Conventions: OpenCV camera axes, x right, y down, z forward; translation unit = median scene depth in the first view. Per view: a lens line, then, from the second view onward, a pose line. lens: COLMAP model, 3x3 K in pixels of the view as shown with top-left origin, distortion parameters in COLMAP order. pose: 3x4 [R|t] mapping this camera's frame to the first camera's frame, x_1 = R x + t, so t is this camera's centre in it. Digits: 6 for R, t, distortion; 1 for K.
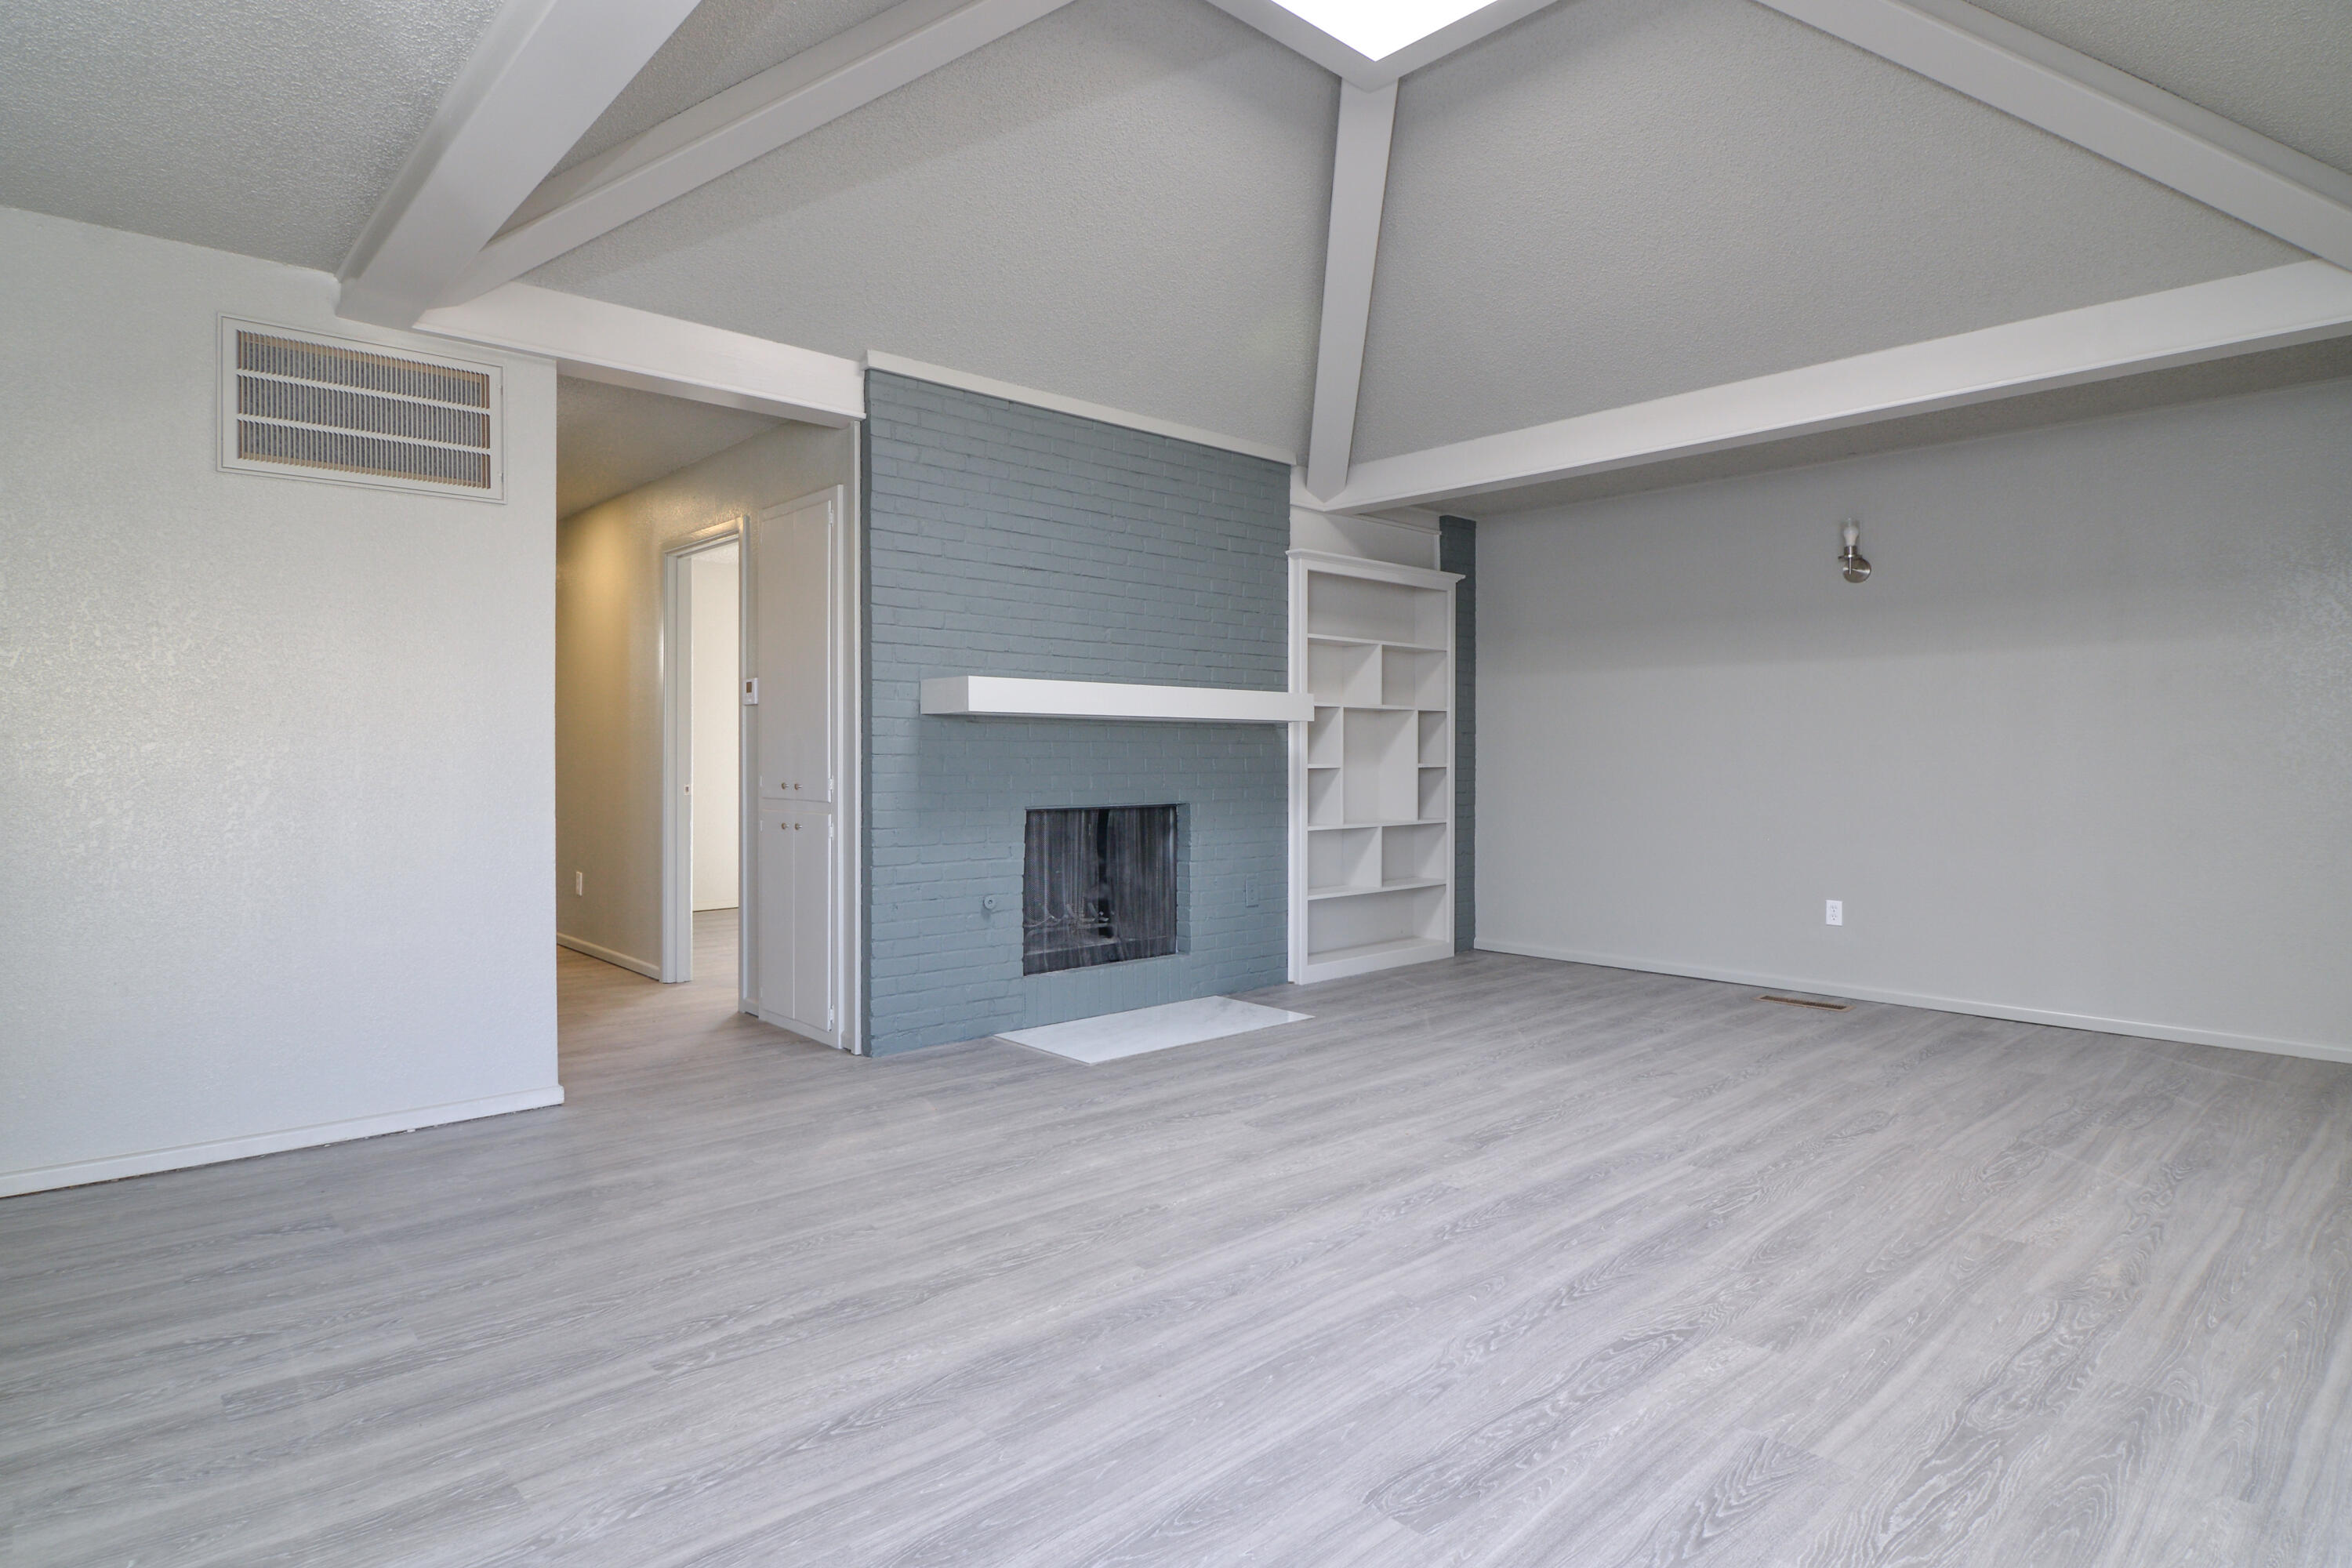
lens RADIAL K [[1213.1, 0, 1176.0], [0, 1213.1, 784.0], [0, 0, 1]] dist [-0.002619, -0.015729]
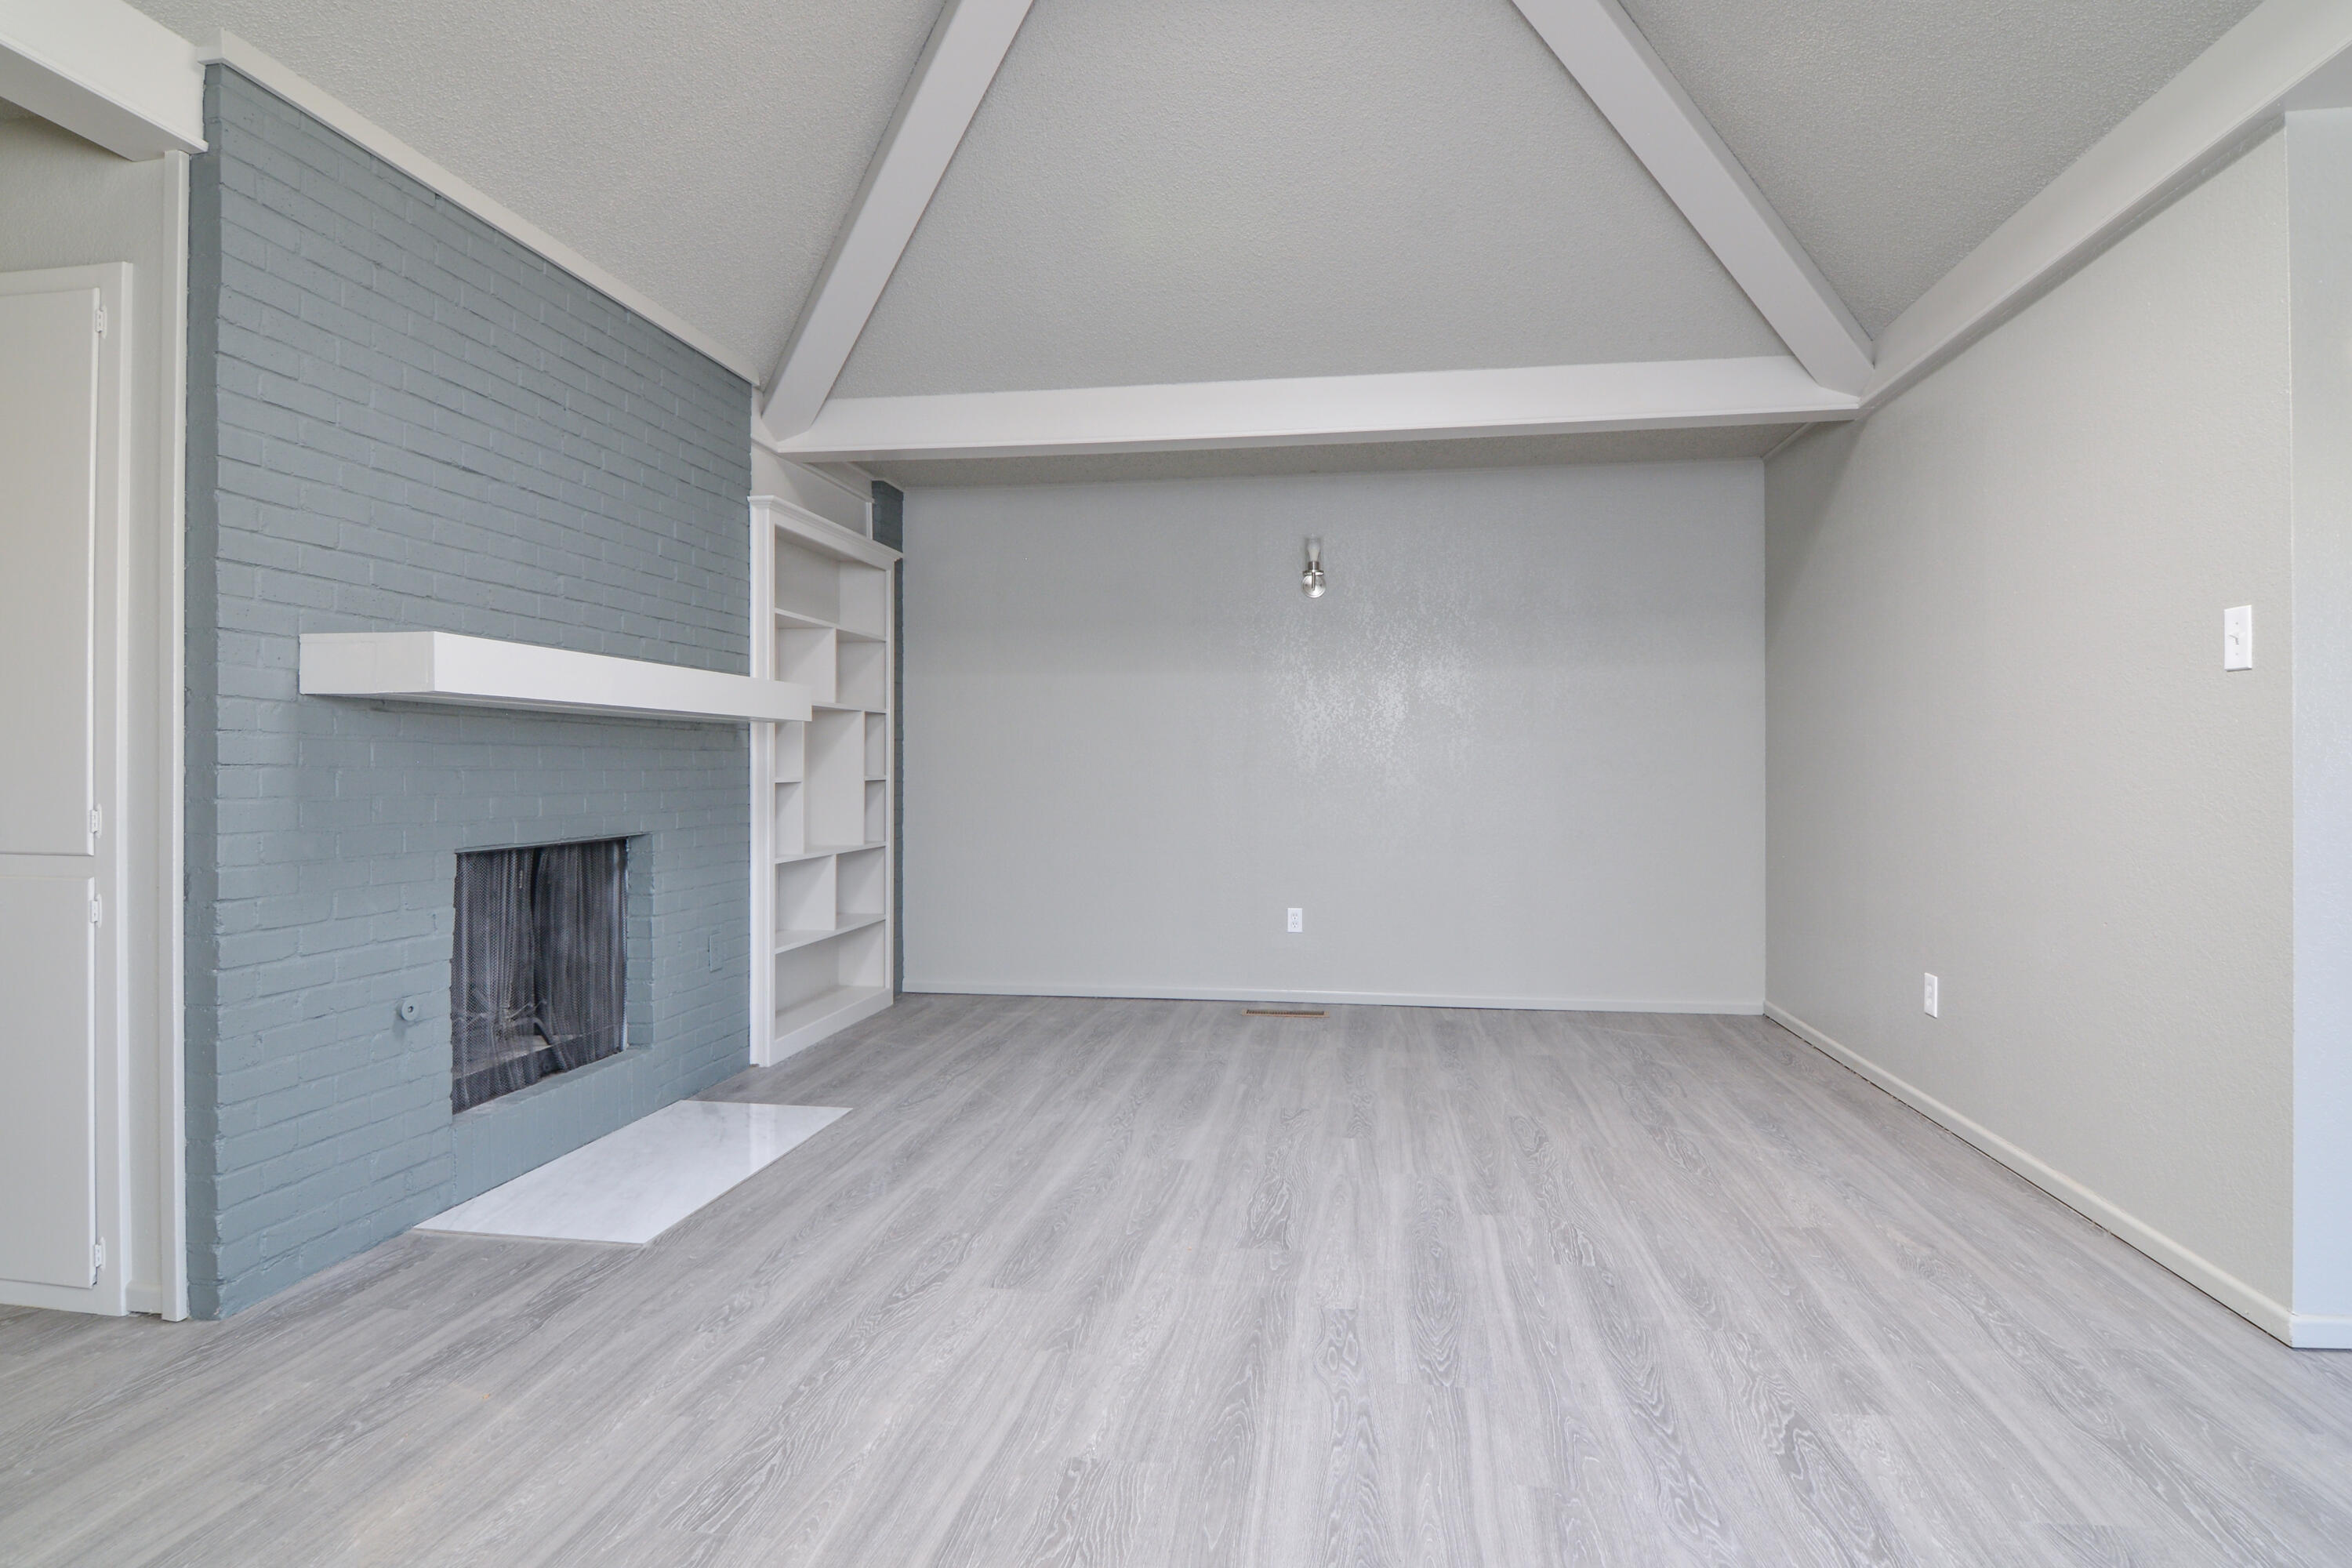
lens RADIAL K [[1281.6, 0, 1162.6], [0, 1281.6, 772.5], [0, 0, 1]] dist [-0.002440, -0.015936]
pose [[0.788344, -0.003898, 0.615223, -0.341192], [0.015116, 0.999801, -0.013036, -0.008571], [-0.615050, 0.019577, 0.788245, 0.365586]]
